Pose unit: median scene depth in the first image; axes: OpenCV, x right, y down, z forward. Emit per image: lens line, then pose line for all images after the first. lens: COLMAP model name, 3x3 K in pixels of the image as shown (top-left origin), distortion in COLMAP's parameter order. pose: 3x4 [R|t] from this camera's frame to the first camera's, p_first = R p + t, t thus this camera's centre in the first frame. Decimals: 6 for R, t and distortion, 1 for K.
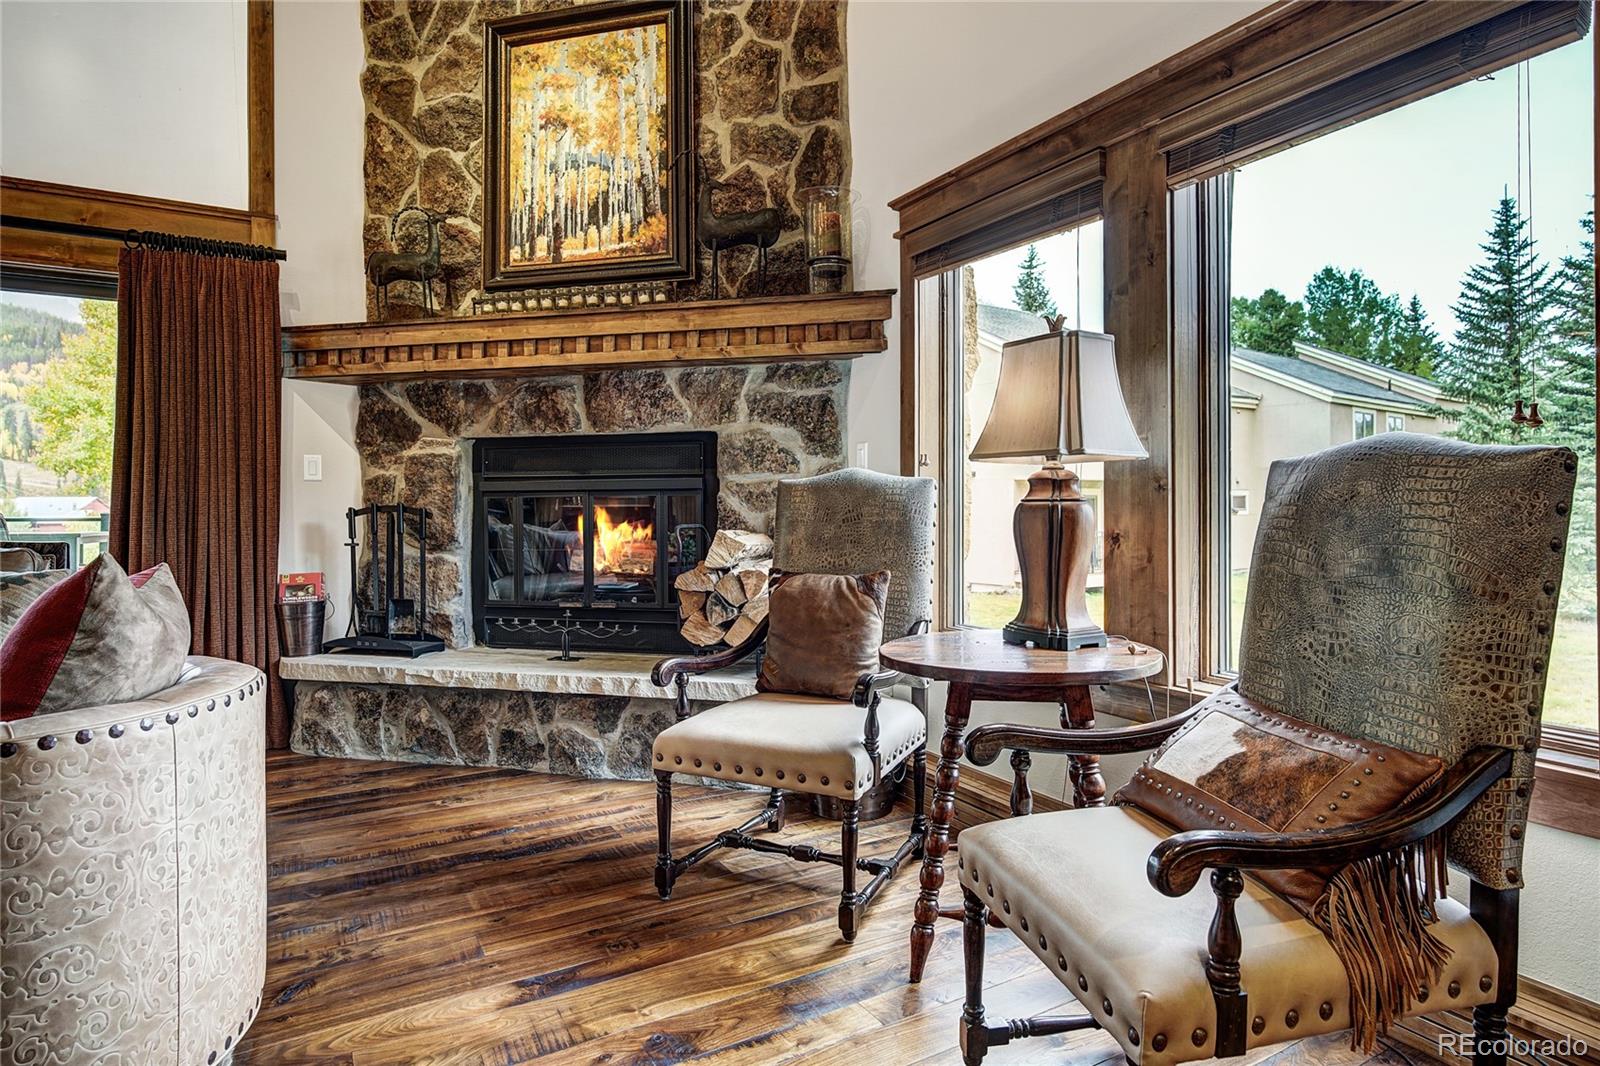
lens RADIAL K [[890.3, 0, 791.8], [0, 890.3, 505.8], [0, 0, 1]] dist [-0.002600, 0.000991]
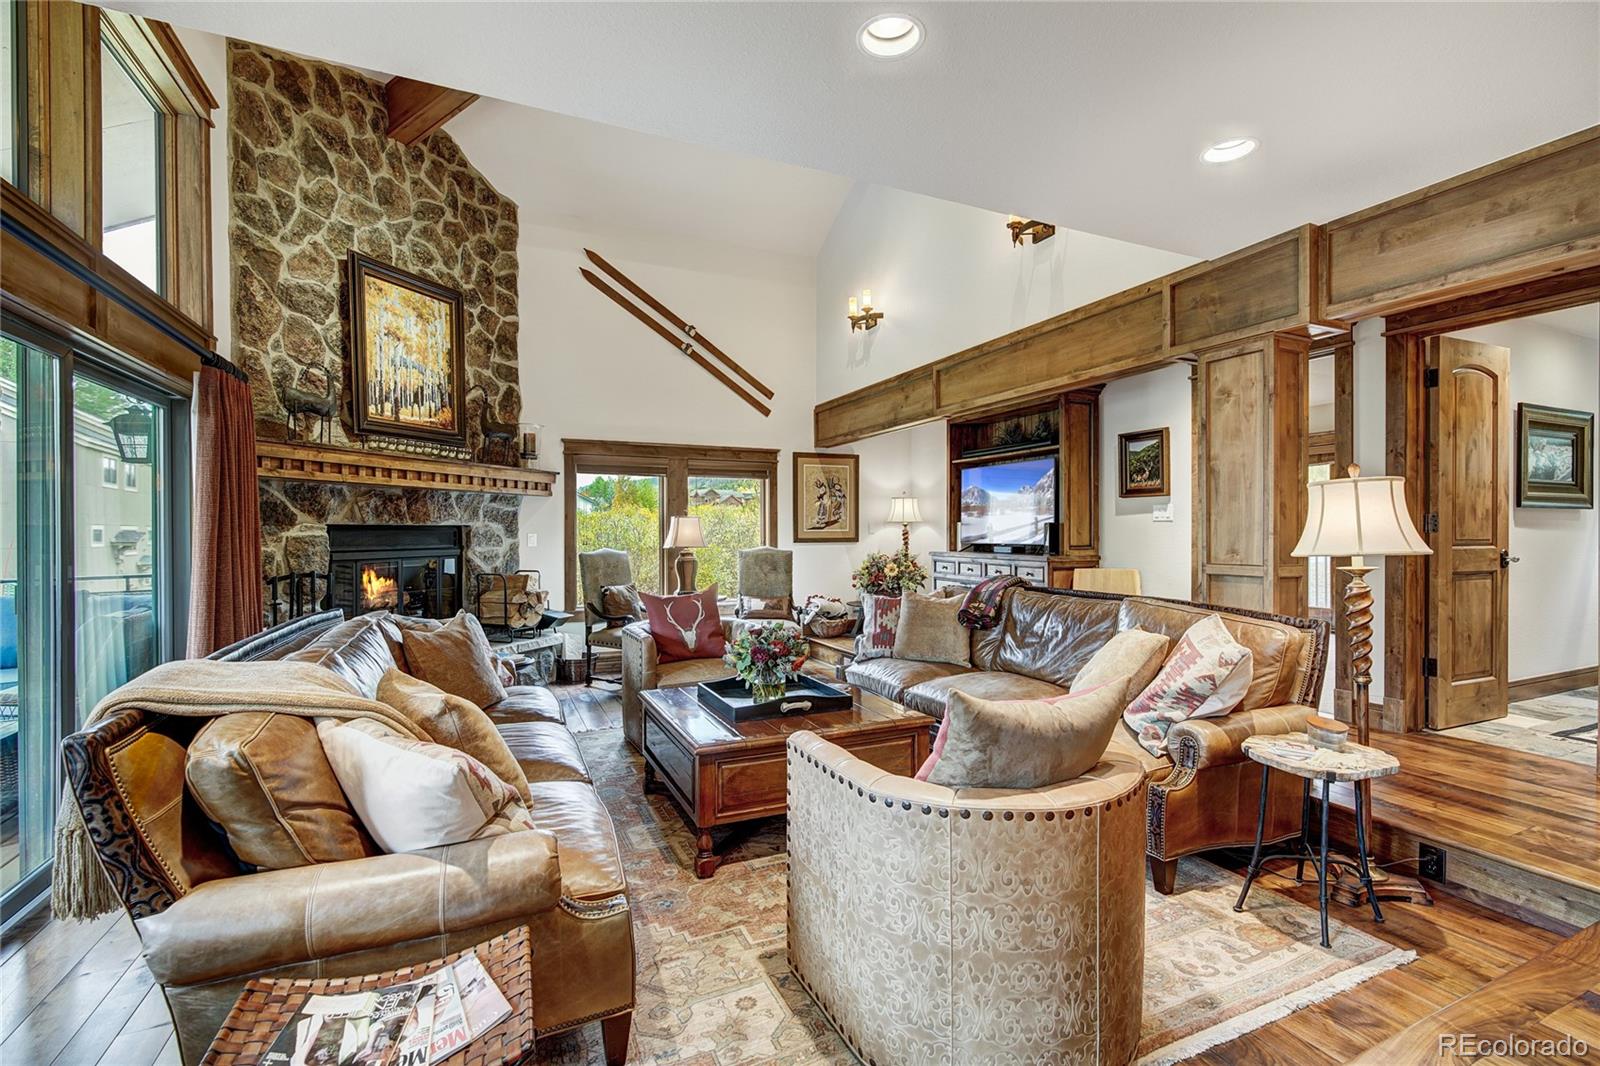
lens RADIAL K [[717.6, 0, 792.4], [0, 717.6, 532.4], [0, 0, 1]] dist [-0.013860, 0.007335]
pose [[0.112079, 0.000196, 0.993699, -1.526399], [-0.002723, 0.999996, 0.000110, -0.068771], [-0.993696, -0.002719, 0.112079, 0.119350]]
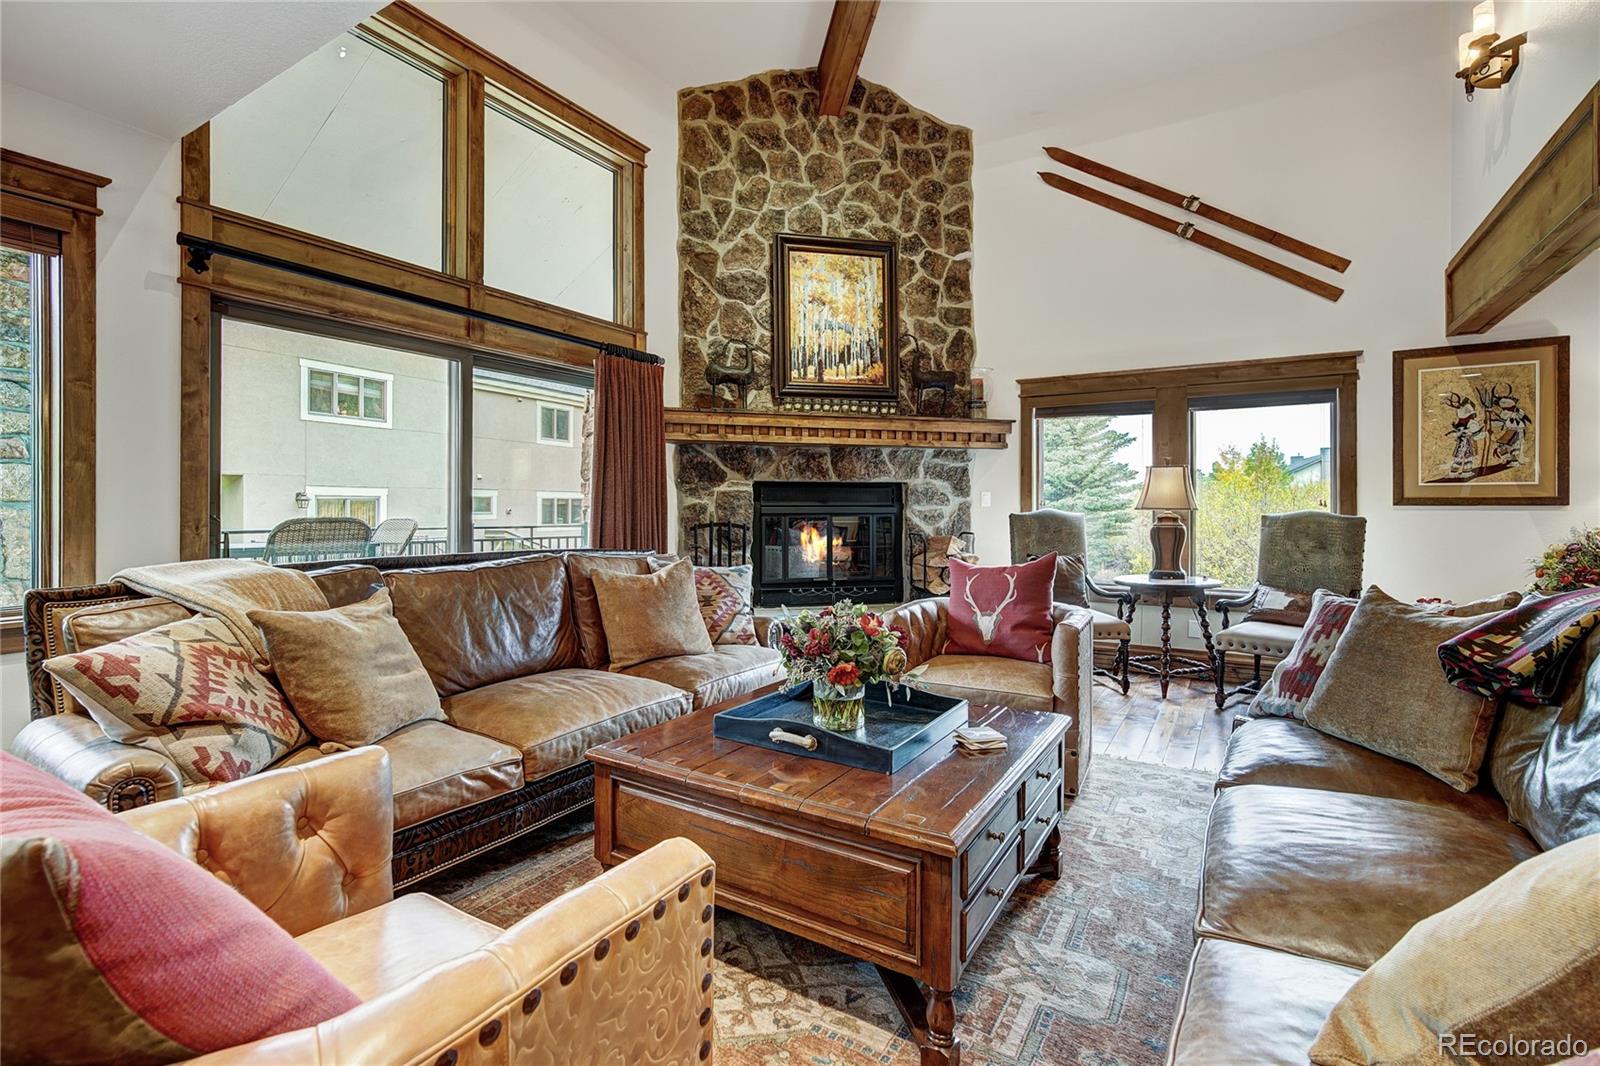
lens RADIAL K [[717.6, 0, 794.4], [0, 717.6, 508.8], [0, 0, 1]] dist [-0.013860, 0.007335]
pose [[0.883497, 0.002839, 0.468429, -0.978200], [-0.007284, 0.999944, 0.007677, -0.037363], [-0.468381, -0.010194, 0.883468, -0.219277]]
